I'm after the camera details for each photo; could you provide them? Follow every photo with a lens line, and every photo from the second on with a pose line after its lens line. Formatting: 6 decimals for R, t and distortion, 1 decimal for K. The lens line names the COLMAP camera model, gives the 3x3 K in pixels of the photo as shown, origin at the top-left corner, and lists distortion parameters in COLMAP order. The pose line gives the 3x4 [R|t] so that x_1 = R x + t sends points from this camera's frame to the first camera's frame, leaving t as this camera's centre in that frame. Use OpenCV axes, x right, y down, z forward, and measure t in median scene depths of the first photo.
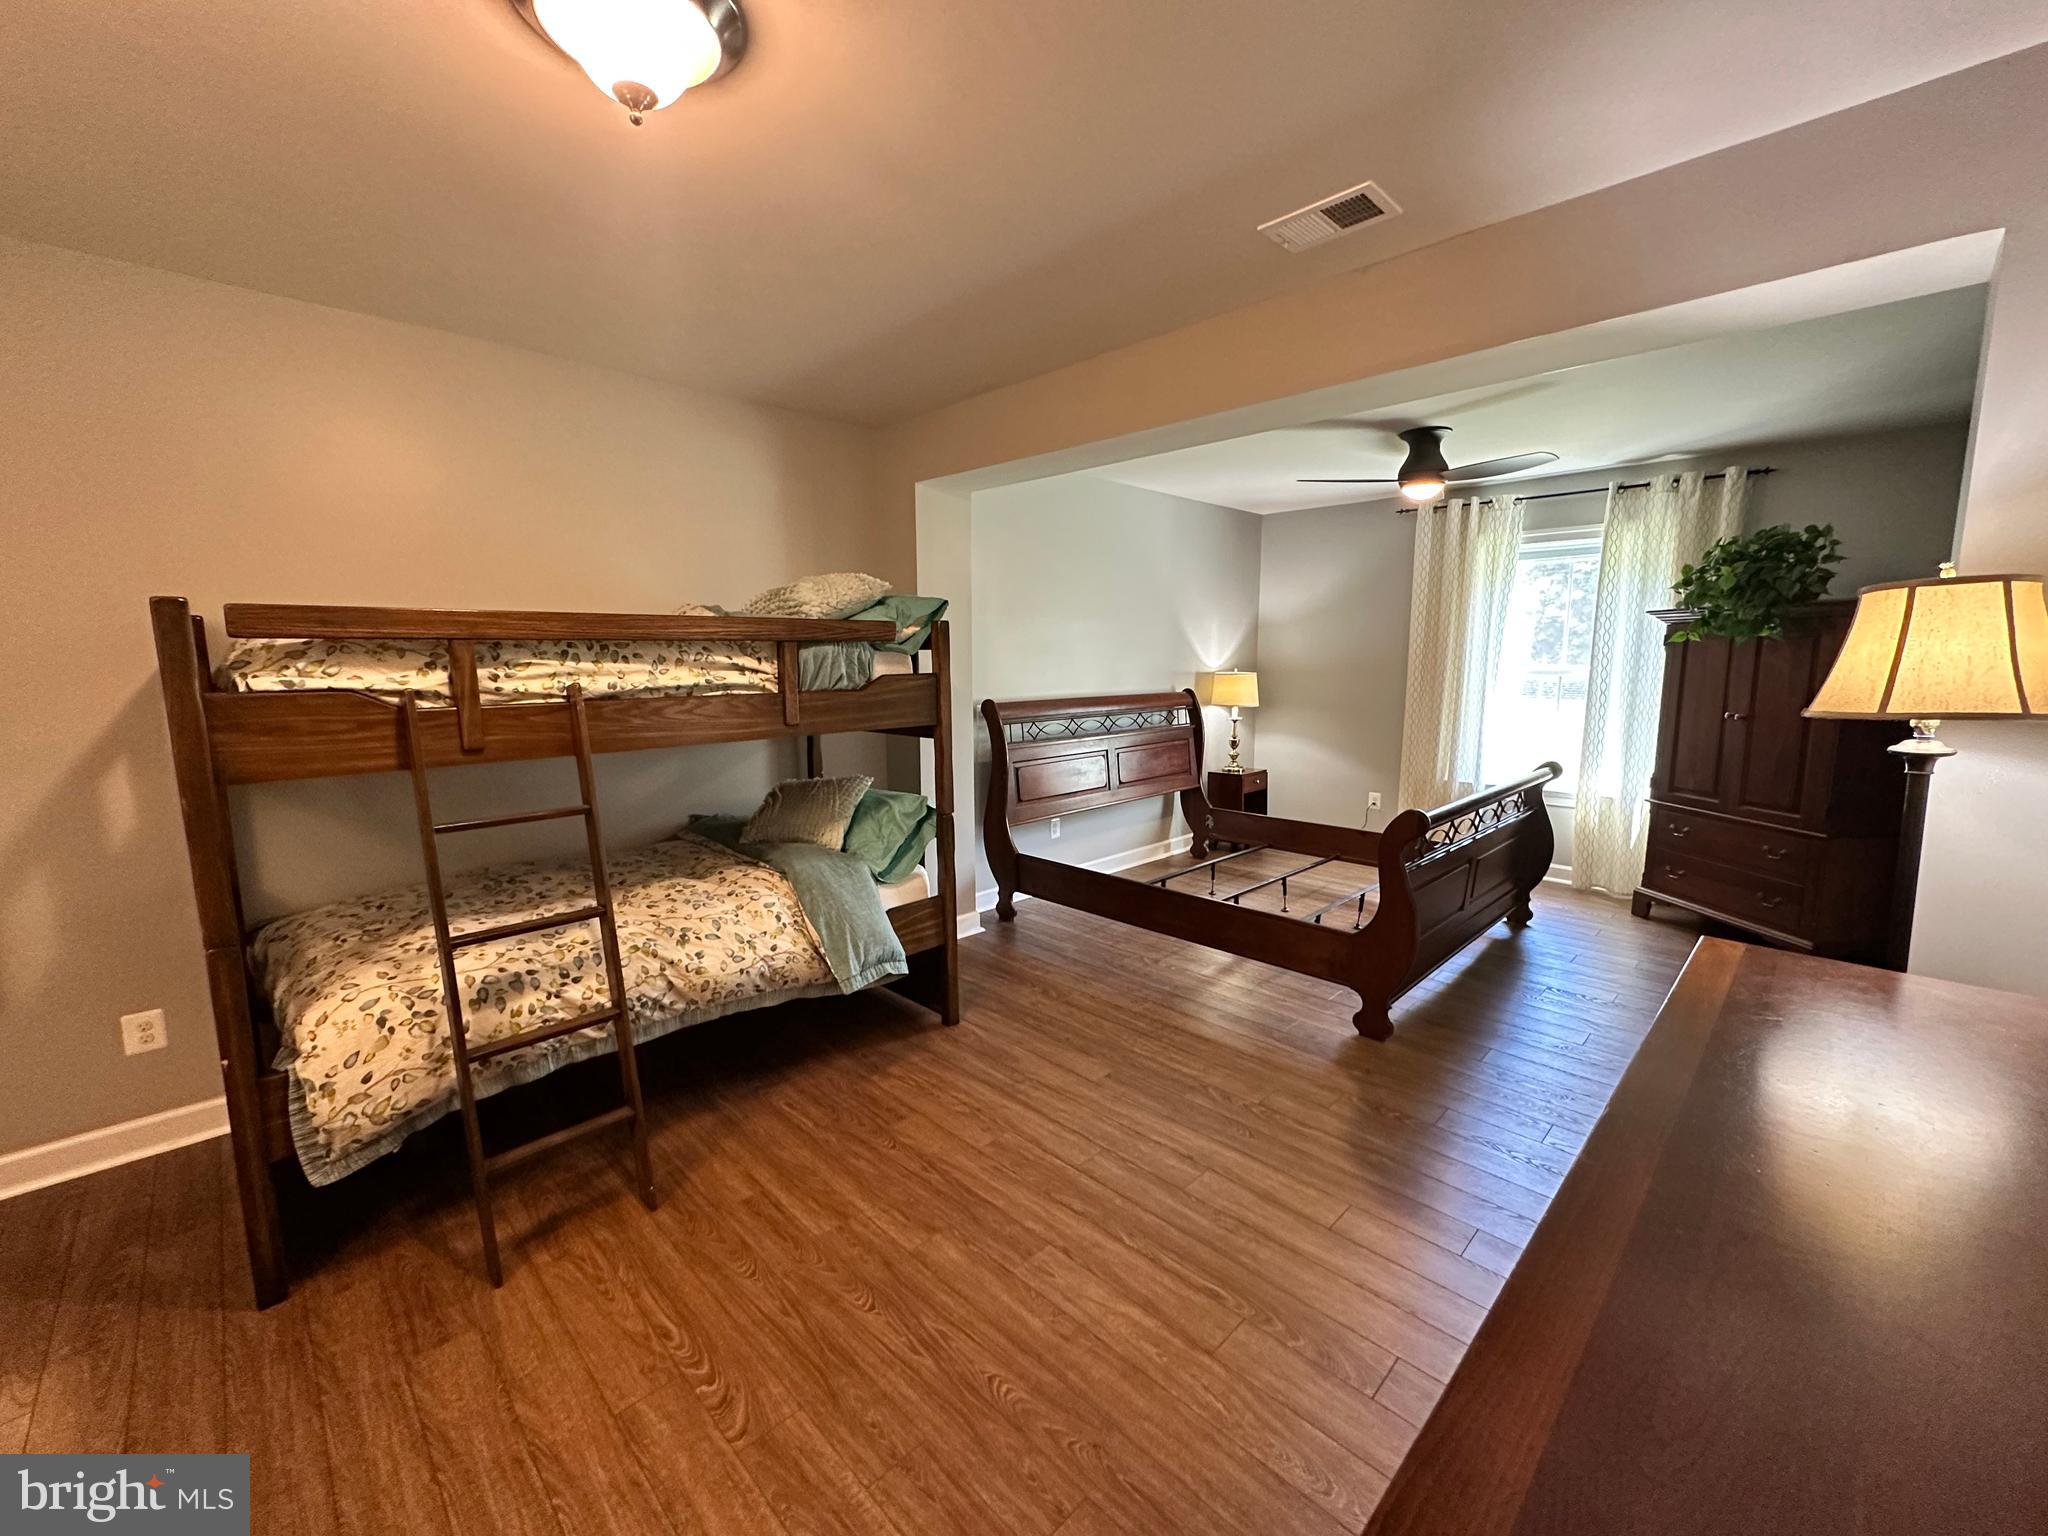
lens RADIAL K [[818.5, 0, 1020.9], [0, 818.5, 765.0], [0, 0, 1]] dist [-0.001889, -0.000027]
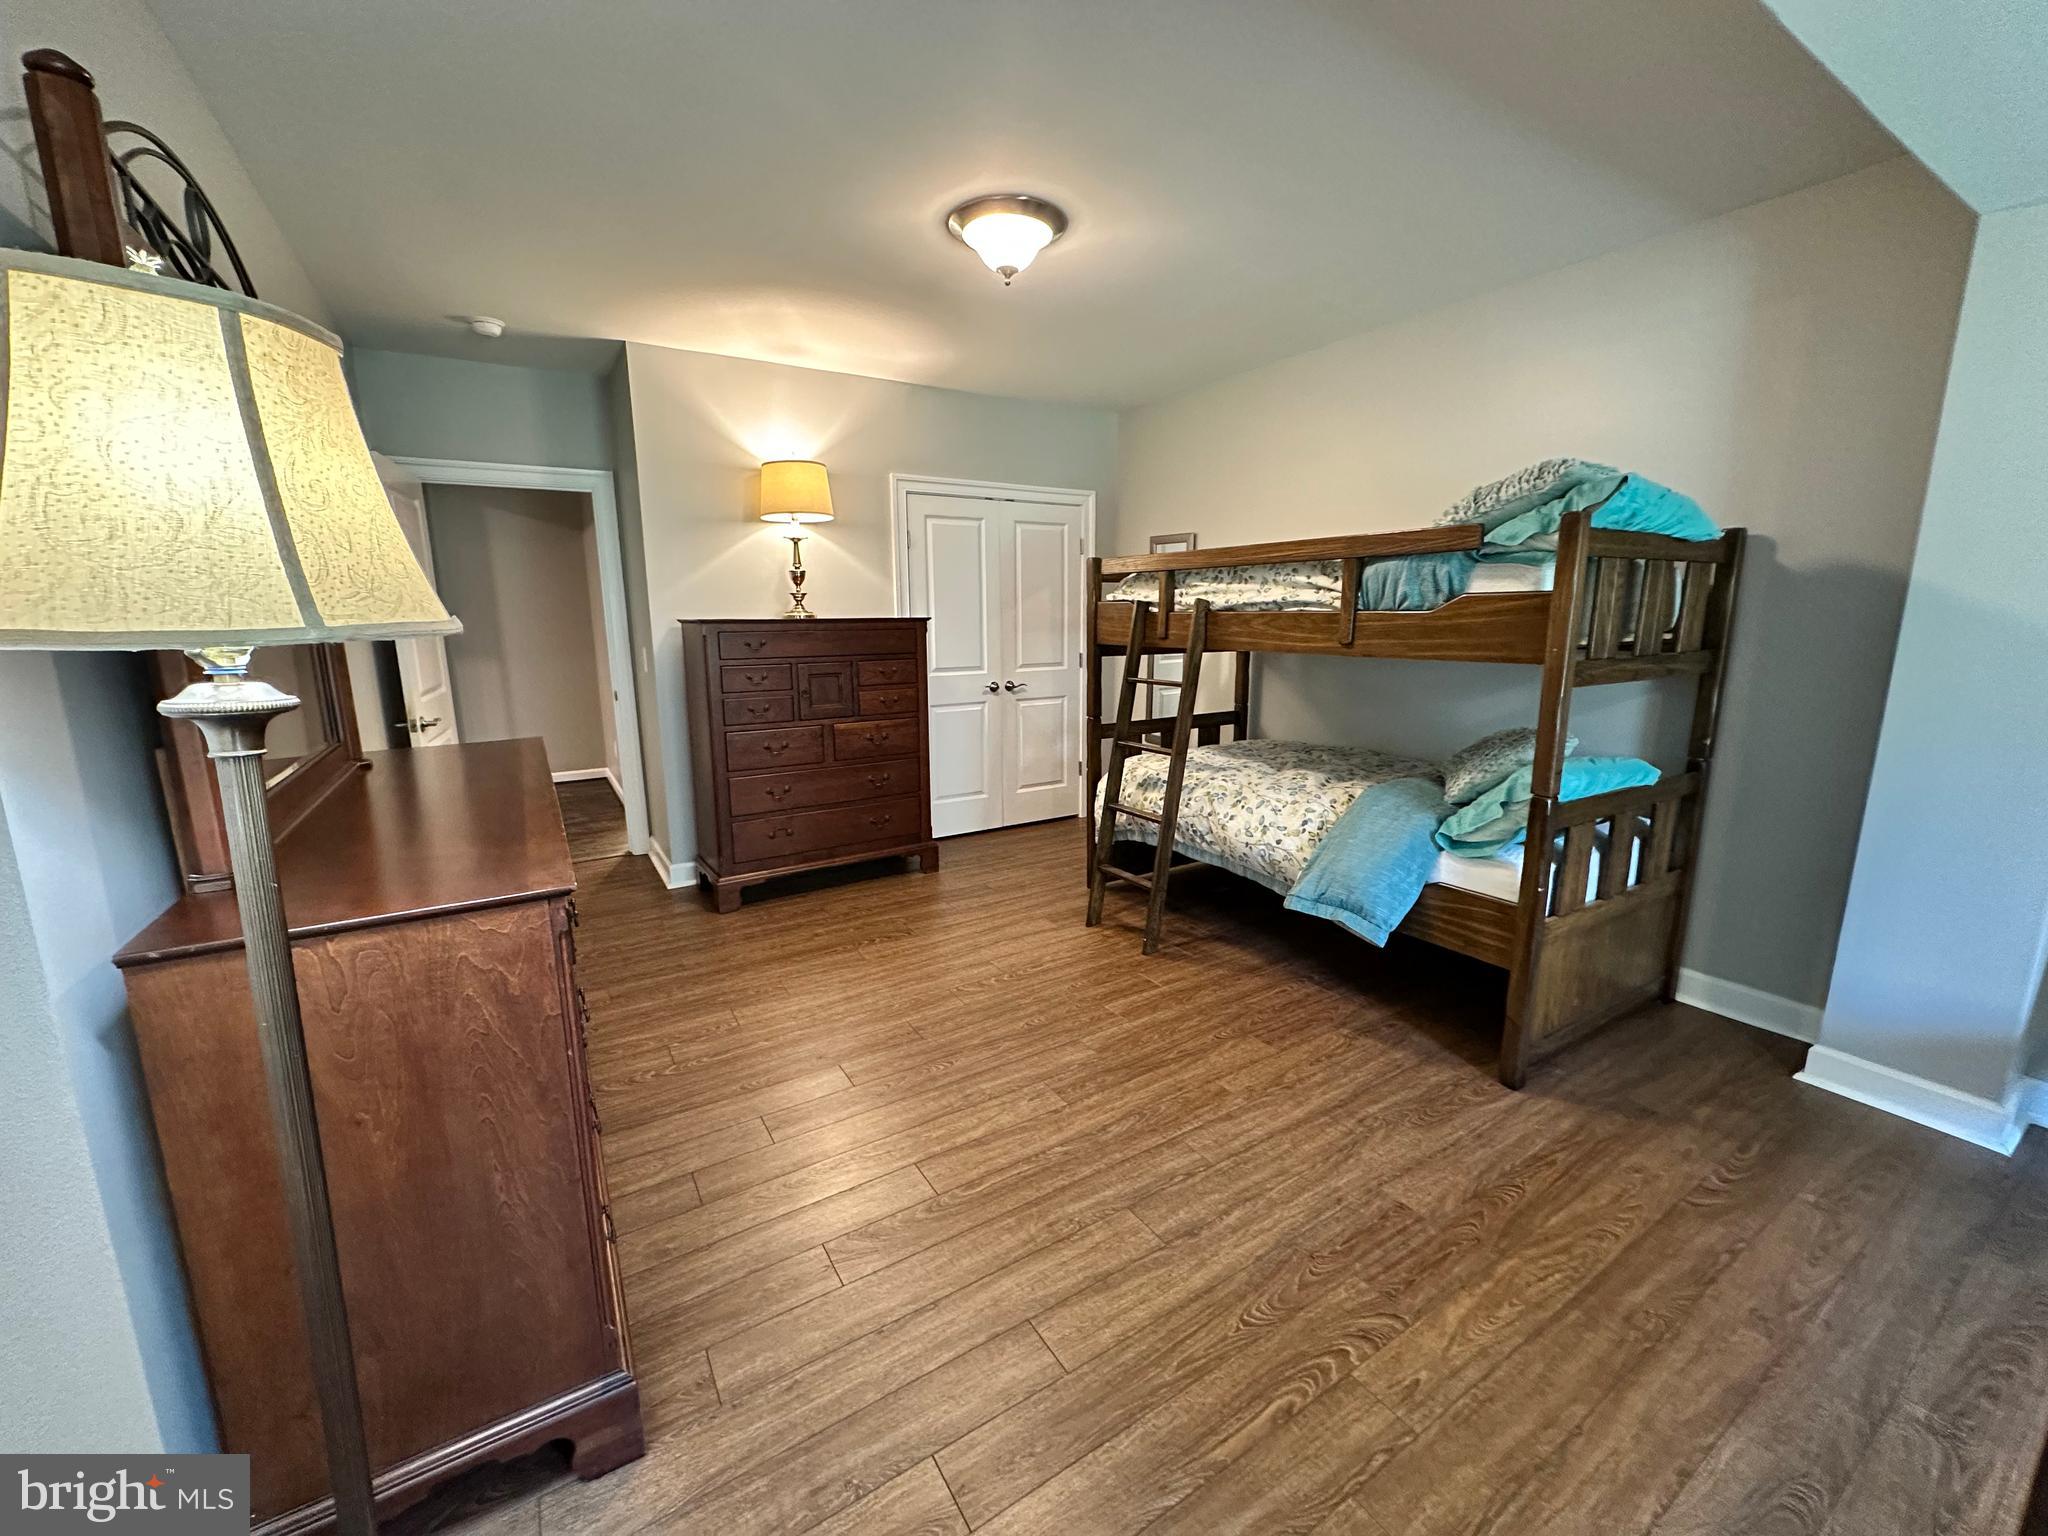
lens RADIAL K [[818.5, 0, 1027.6], [0, 818.5, 767.0], [0, 0, 1]] dist [-0.001889, -0.000027]
pose [[-0.218723, 0.190826, -0.956946, 0.675572], [-0.123157, 0.967451, 0.221070, -0.065008], [0.967984, 0.166207, -0.188103, 0.710226]]
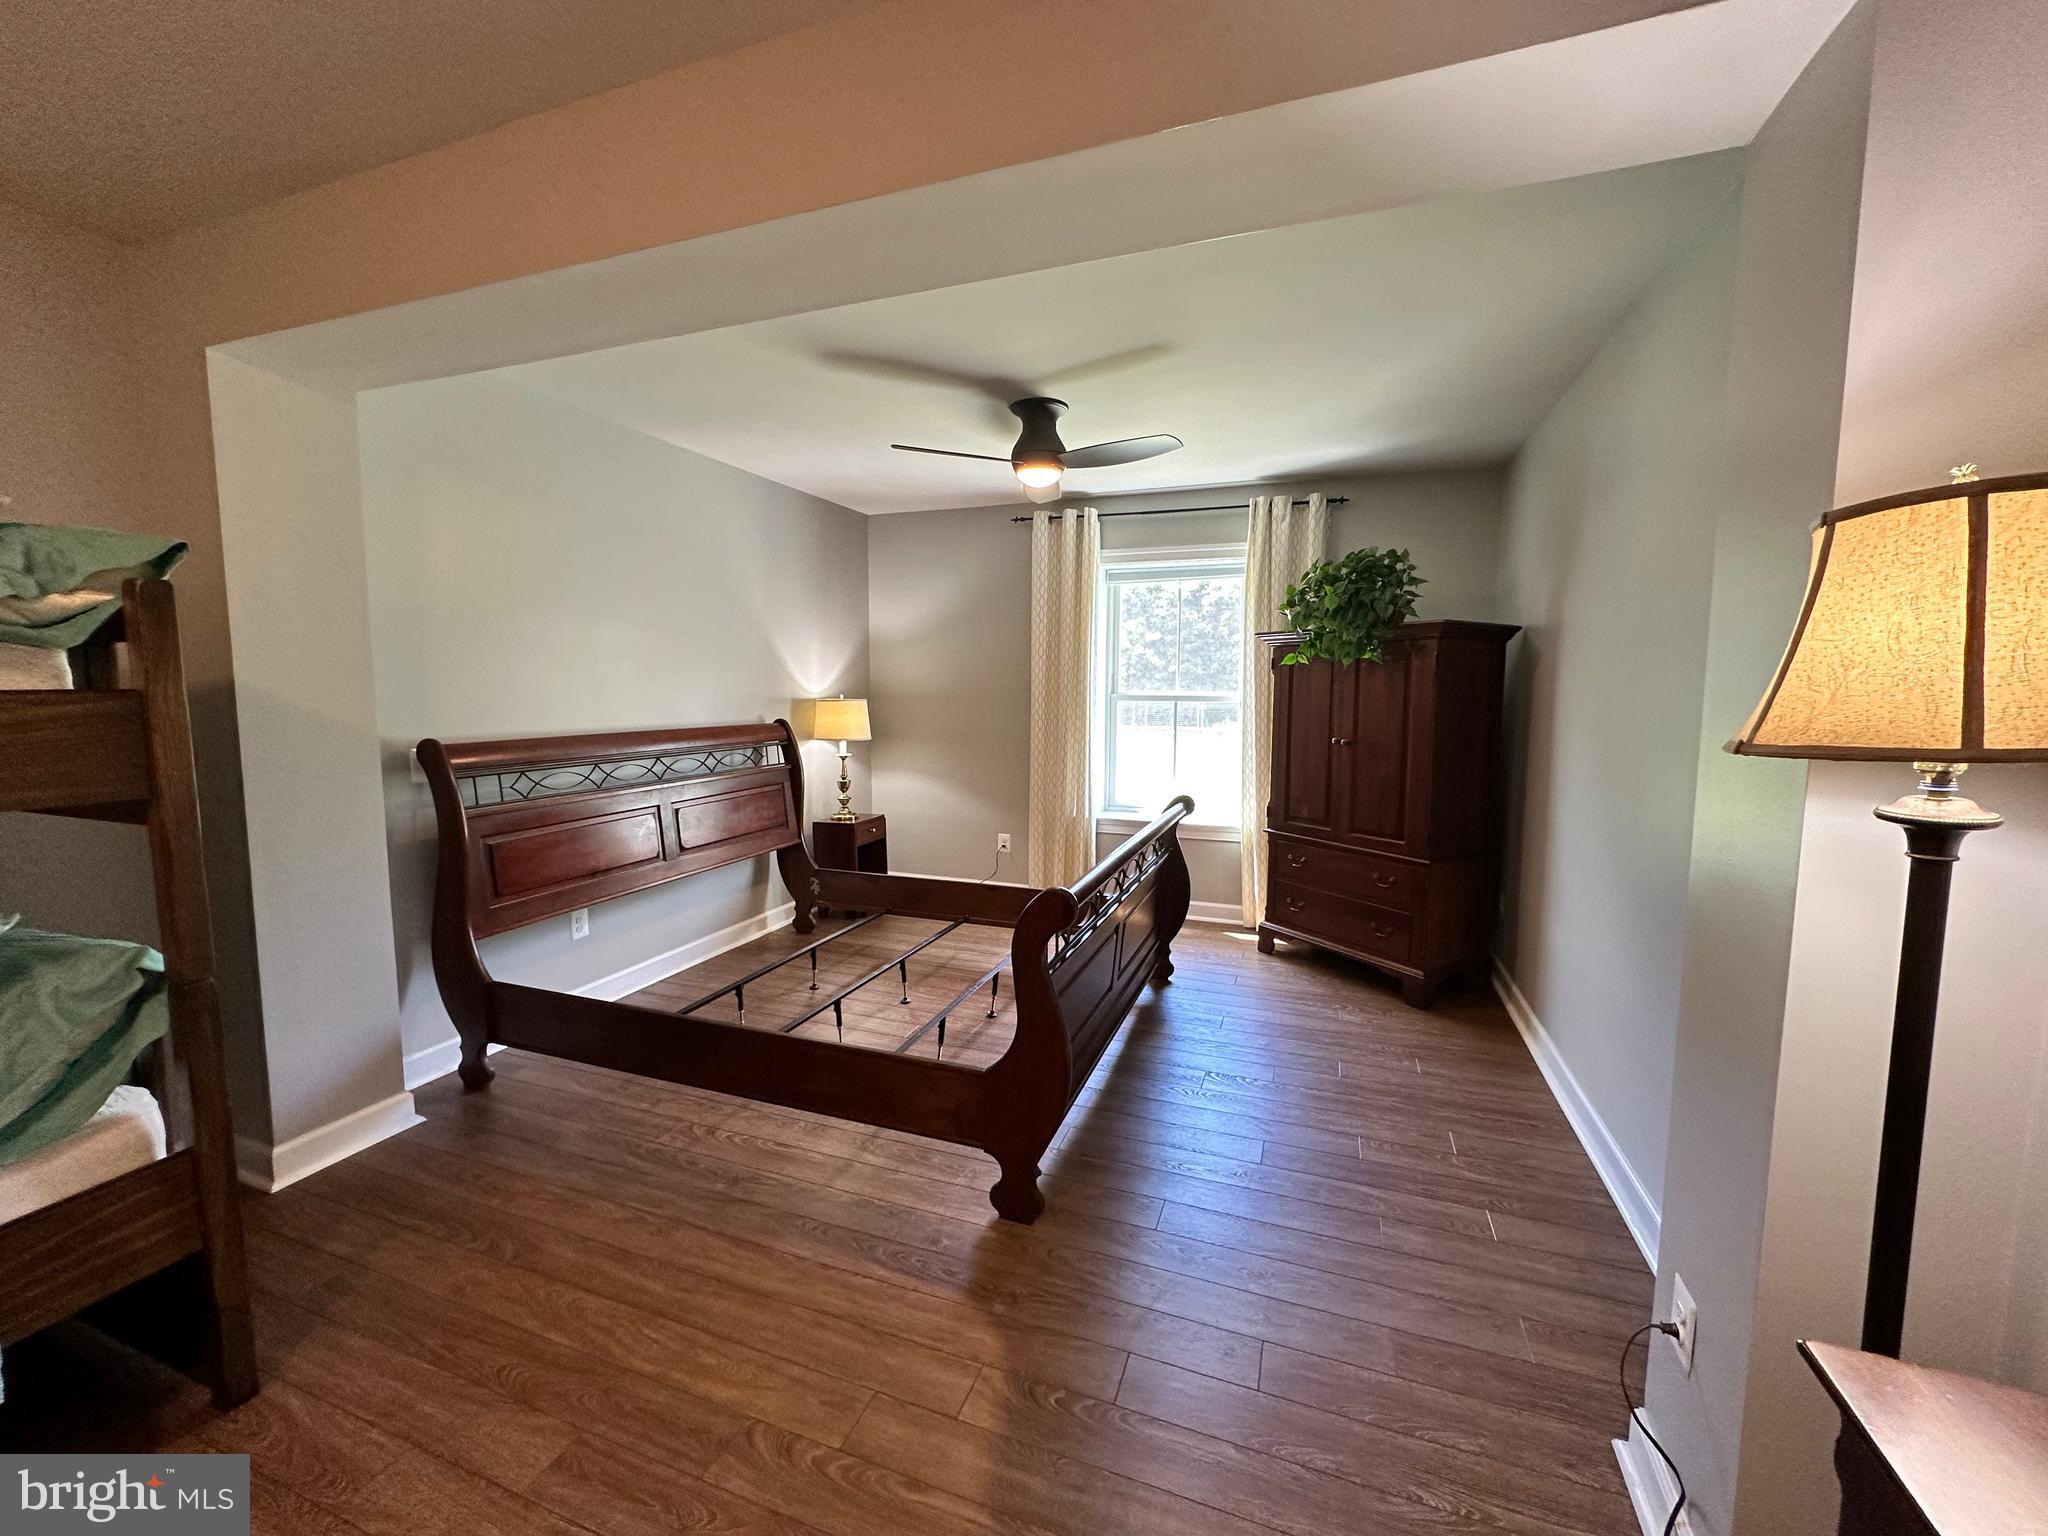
lens RADIAL K [[818.5, 0, 1019.3], [0, 818.5, 768.7], [0, 0, 1]] dist [-0.001889, -0.000027]
pose [[0.908935, -0.034811, 0.415483, 0.158835], [0.048689, 0.998553, -0.022851, -0.031172], [-0.414086, 0.041000, 0.909314, 0.358338]]
